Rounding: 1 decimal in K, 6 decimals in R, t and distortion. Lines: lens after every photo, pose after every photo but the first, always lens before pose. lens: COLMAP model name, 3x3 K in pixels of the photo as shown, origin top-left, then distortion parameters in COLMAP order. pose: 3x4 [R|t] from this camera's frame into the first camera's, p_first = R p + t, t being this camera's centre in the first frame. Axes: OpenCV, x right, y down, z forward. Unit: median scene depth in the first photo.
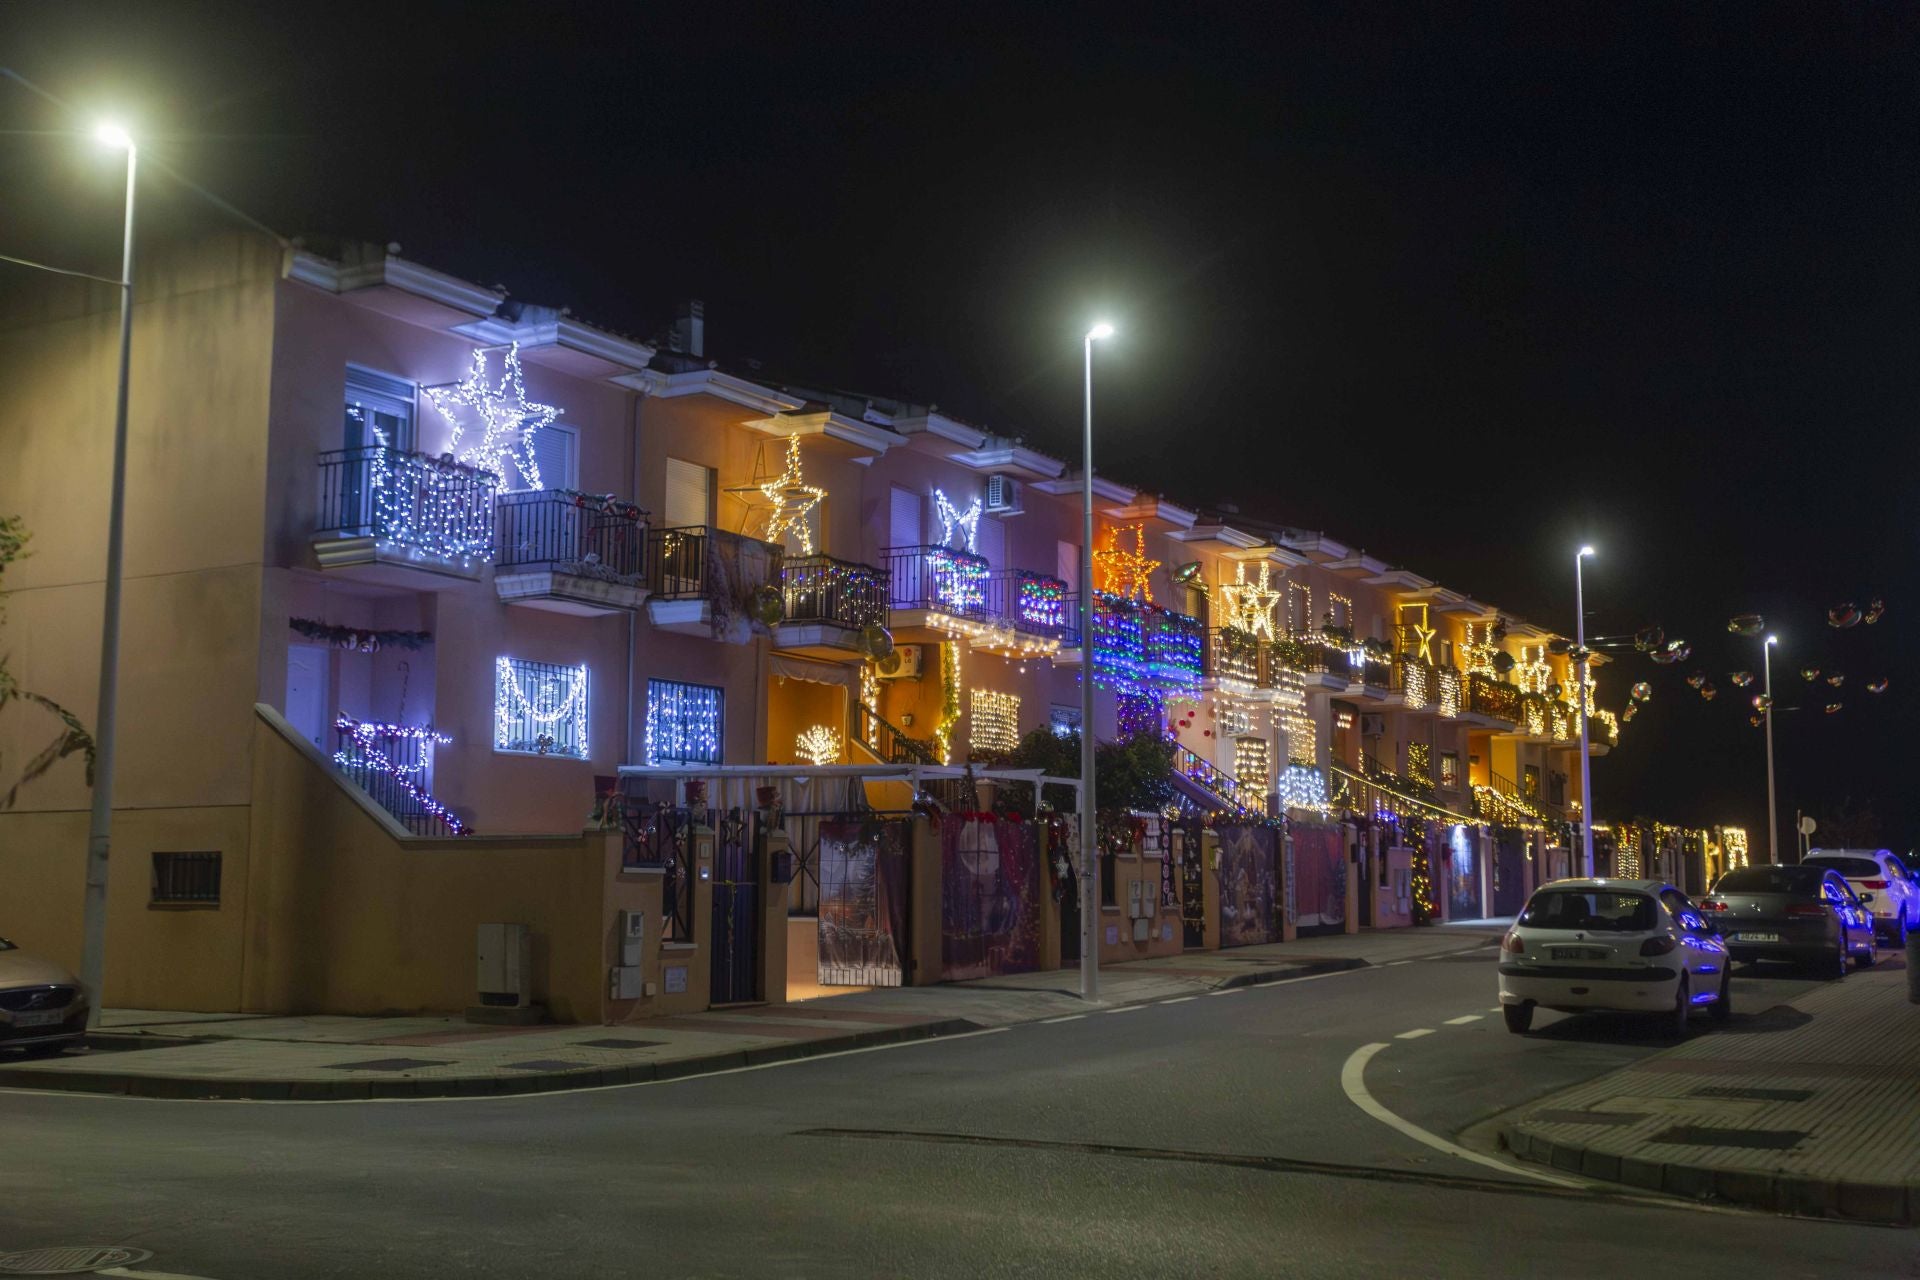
lens RADIAL K [[2057.6, 0, 960.0], [0, 2057.6, 640.0], [0, 0, 1]] dist [0.100187, 0.005379]
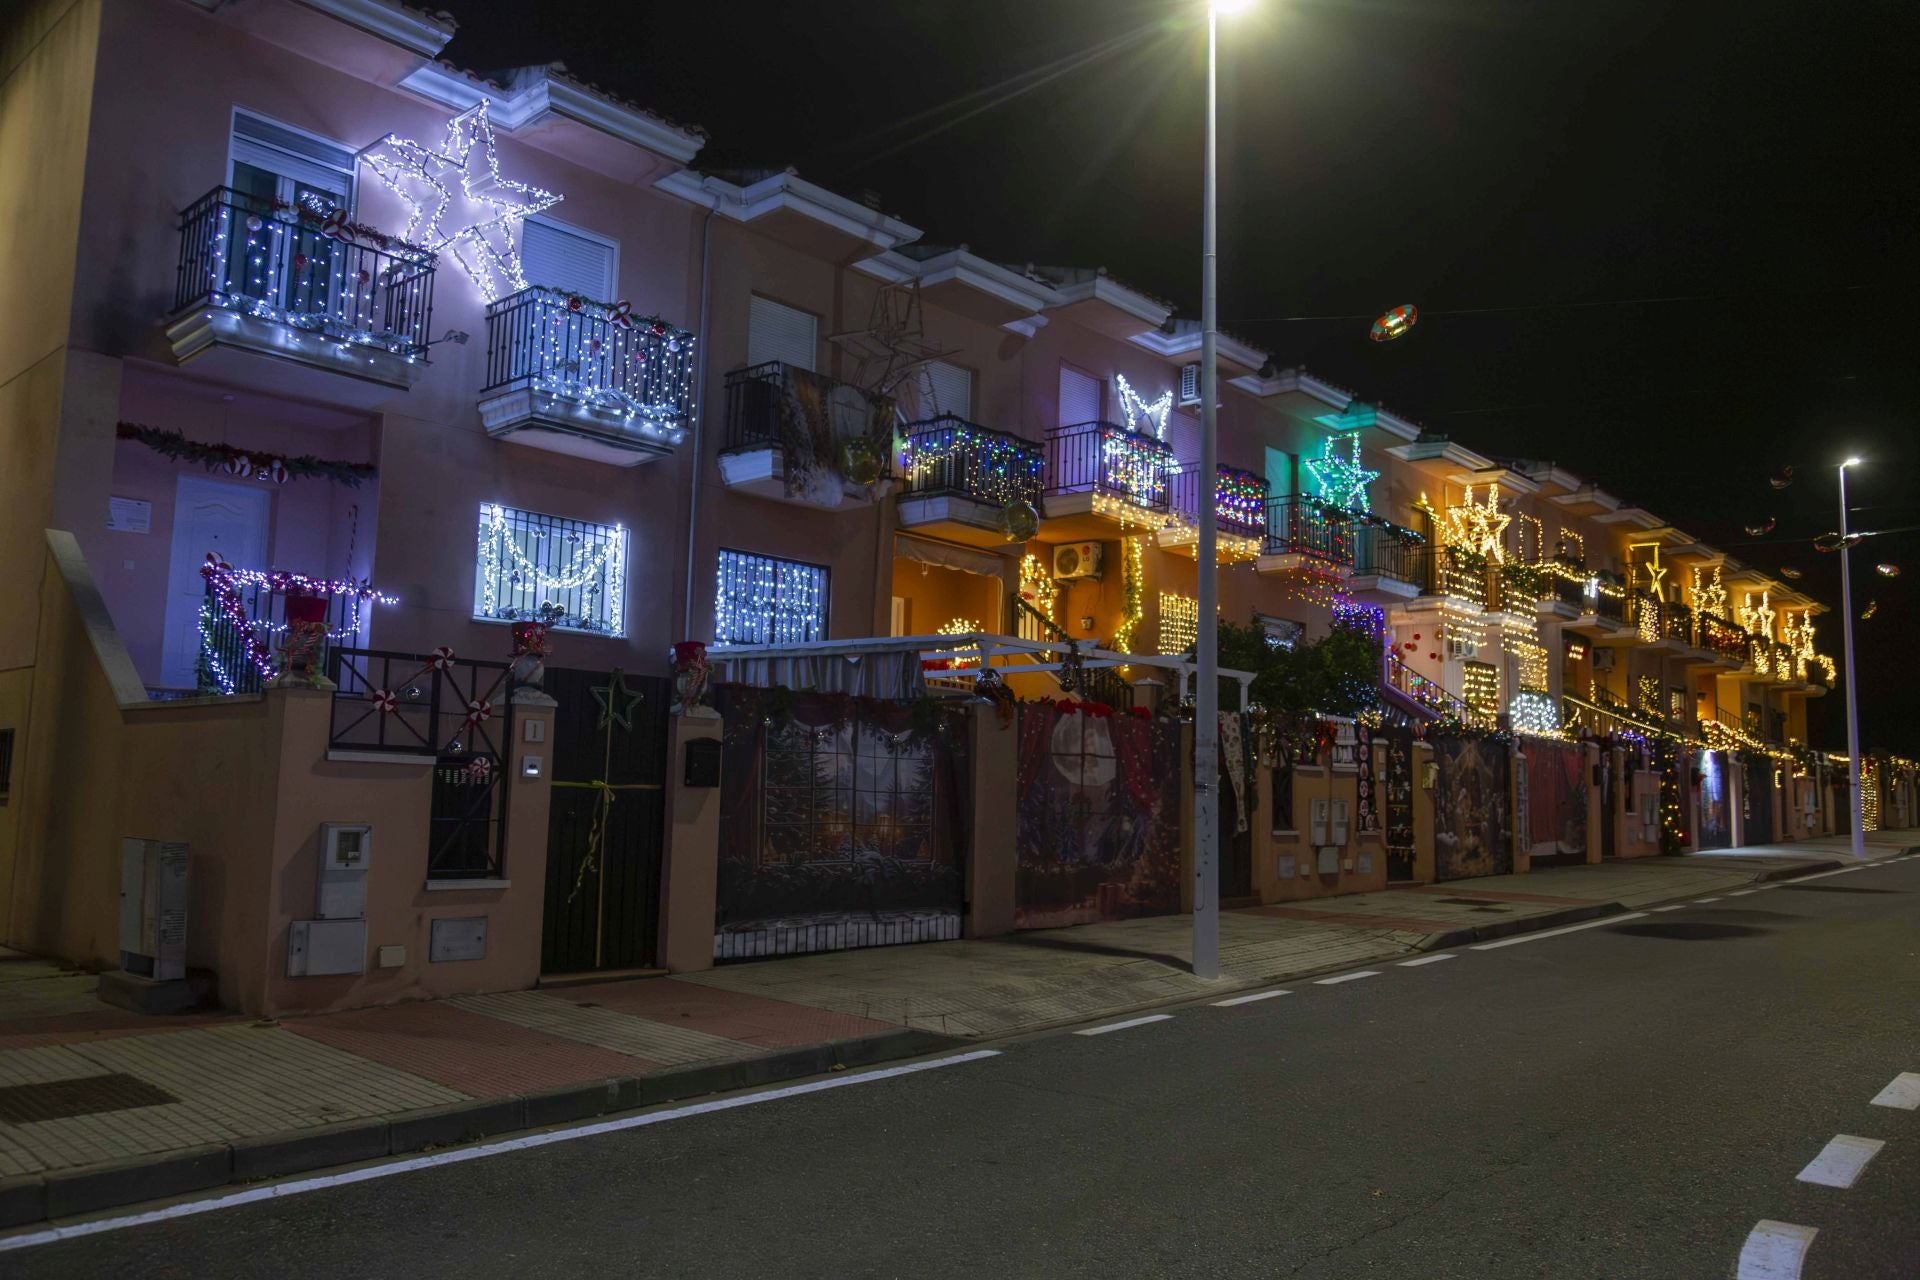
lens RADIAL K [[1434.5, 0, 960.0], [0, 1434.5, 640.0], [0, 0, 1]] dist [0.001039, 0.002949]
pose [[0.977501, -0.002514, -0.210916, 0.056145], [0.003789, 0.999977, 0.005642, 0.043318], [0.210897, -0.006314, 0.977488, 0.360891]]
